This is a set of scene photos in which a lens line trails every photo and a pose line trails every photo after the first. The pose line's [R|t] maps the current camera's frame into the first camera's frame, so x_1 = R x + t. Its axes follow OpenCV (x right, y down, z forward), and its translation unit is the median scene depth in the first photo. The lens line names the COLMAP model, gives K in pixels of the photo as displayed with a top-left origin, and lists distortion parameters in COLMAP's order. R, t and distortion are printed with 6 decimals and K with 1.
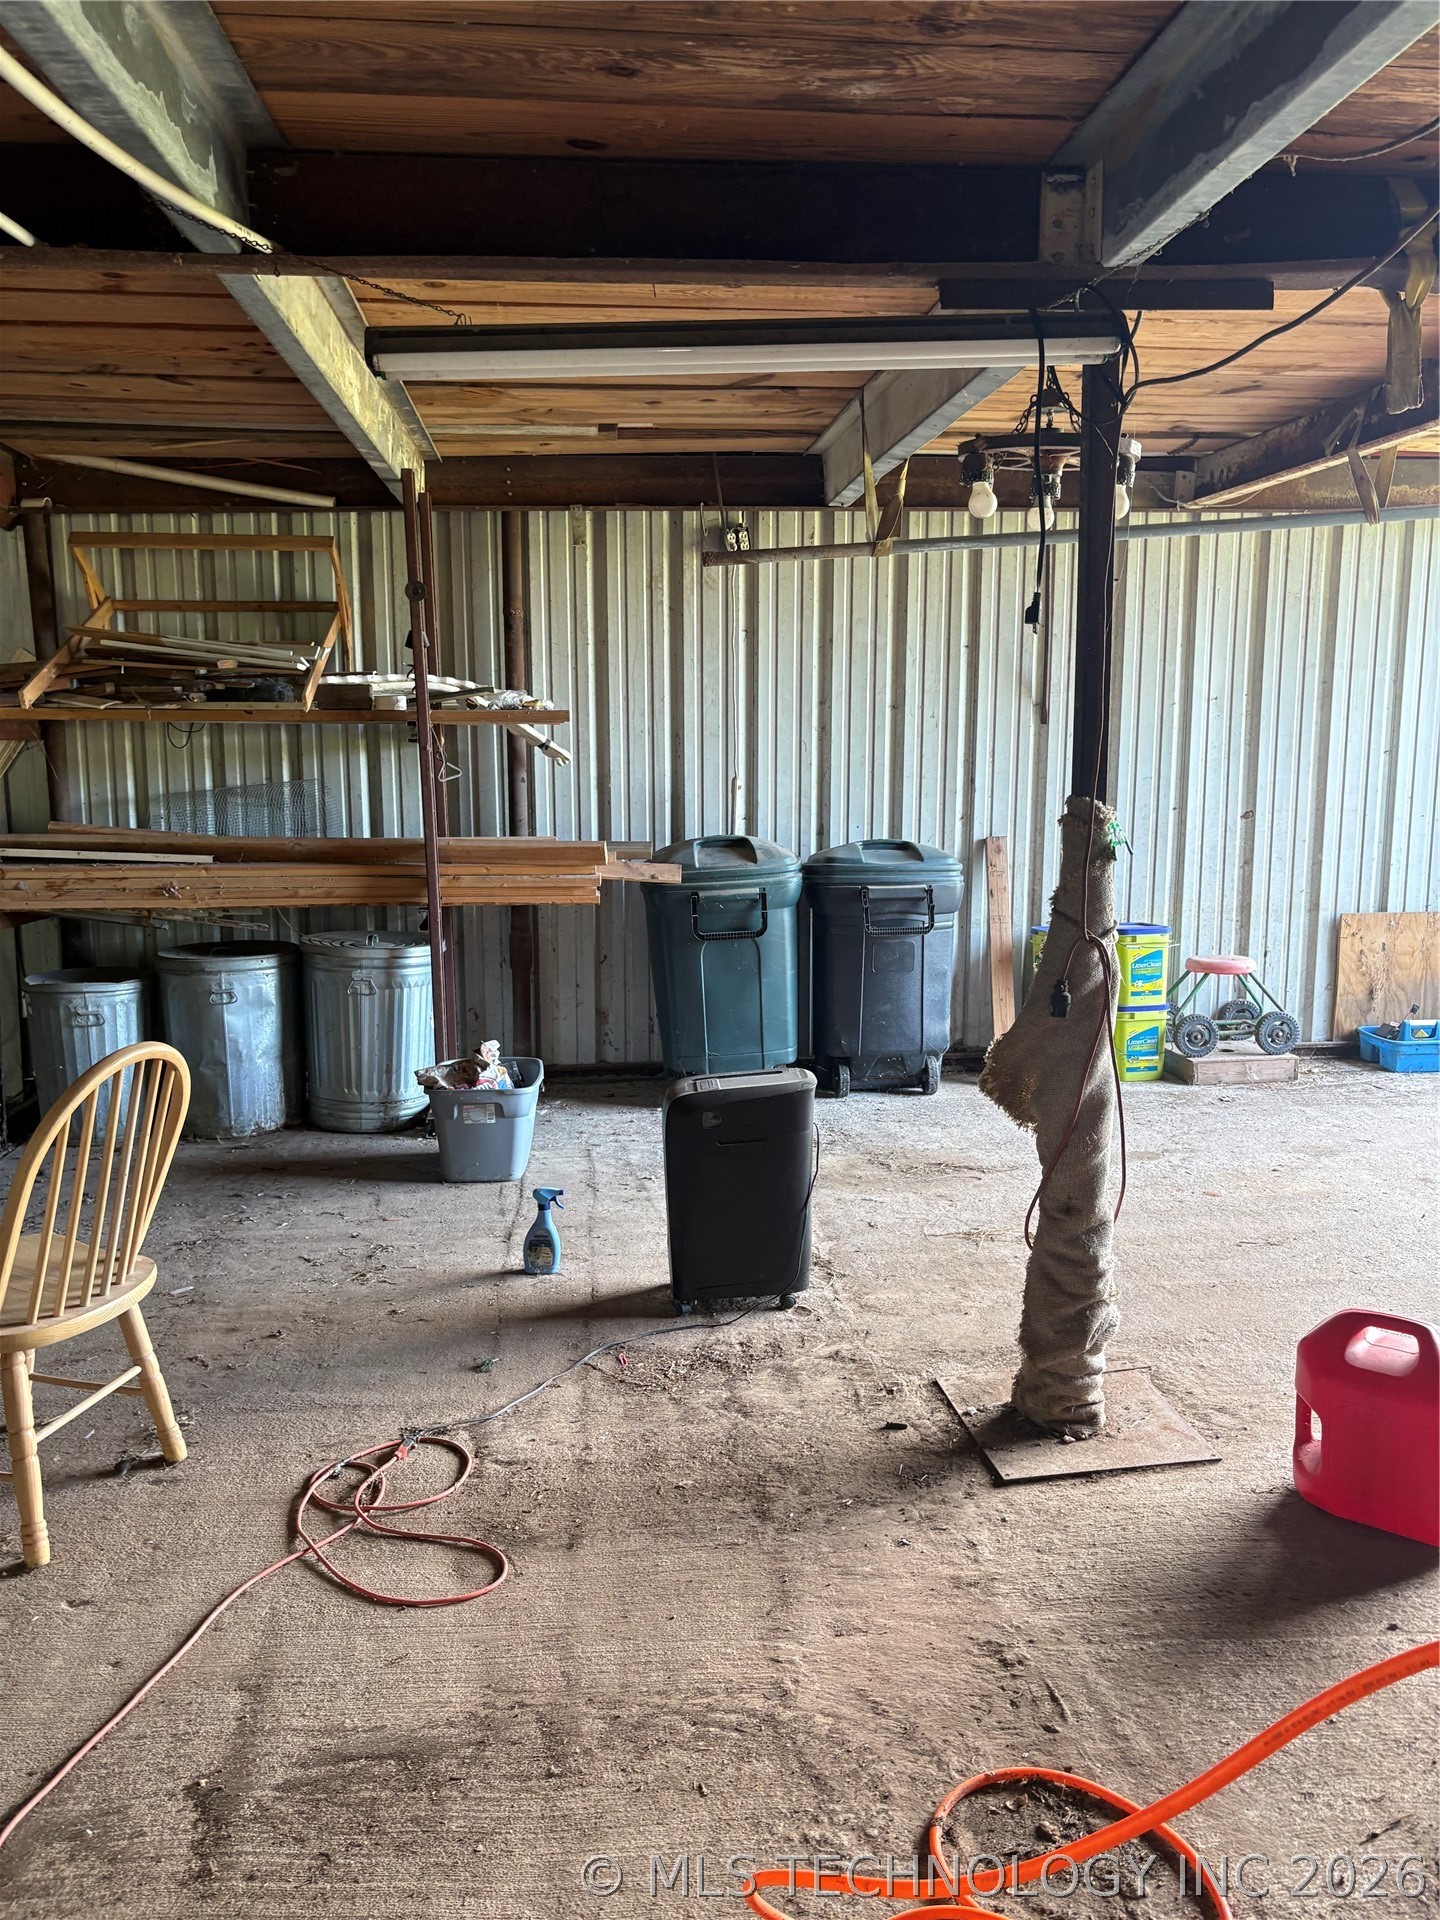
lens RADIAL K [[1470.7, 0, 722.3], [0, 1470.7, 973.7], [0, 0, 1]] dist [0.047485, -0.049515]
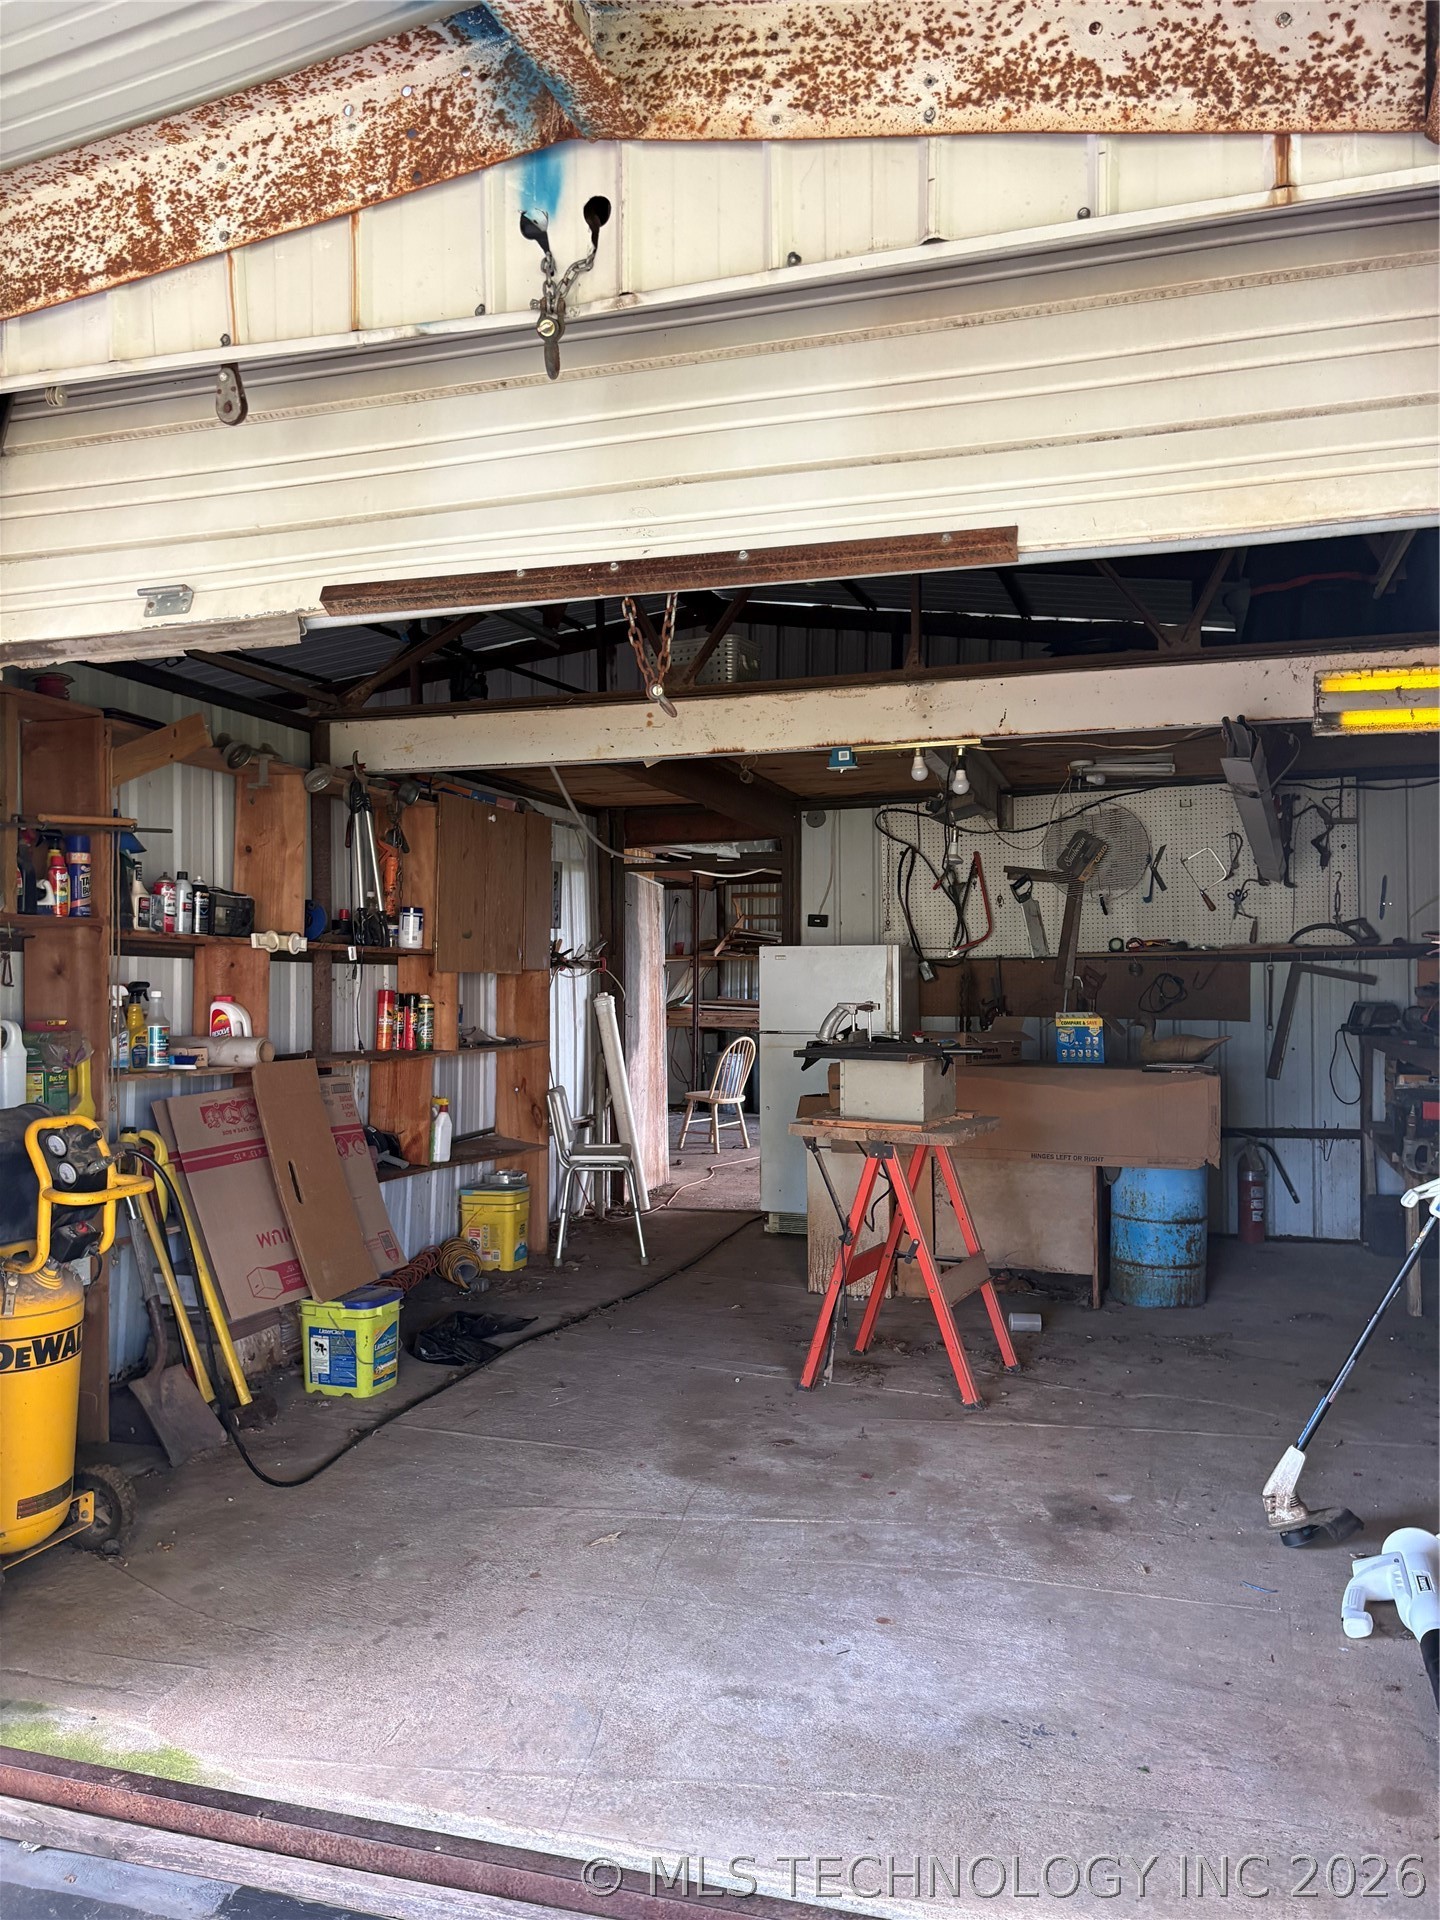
lens RADIAL K [[1470.7, 0, 723.5], [0, 1470.7, 960.1], [0, 0, 1]] dist [0.047485, -0.049515]
pose [[0.924030, 0.000894, -0.382318, 0.579063], [-0.062642, 0.986837, -0.149092, 0.229952], [0.377153, 0.161715, 0.911923, -1.447979]]
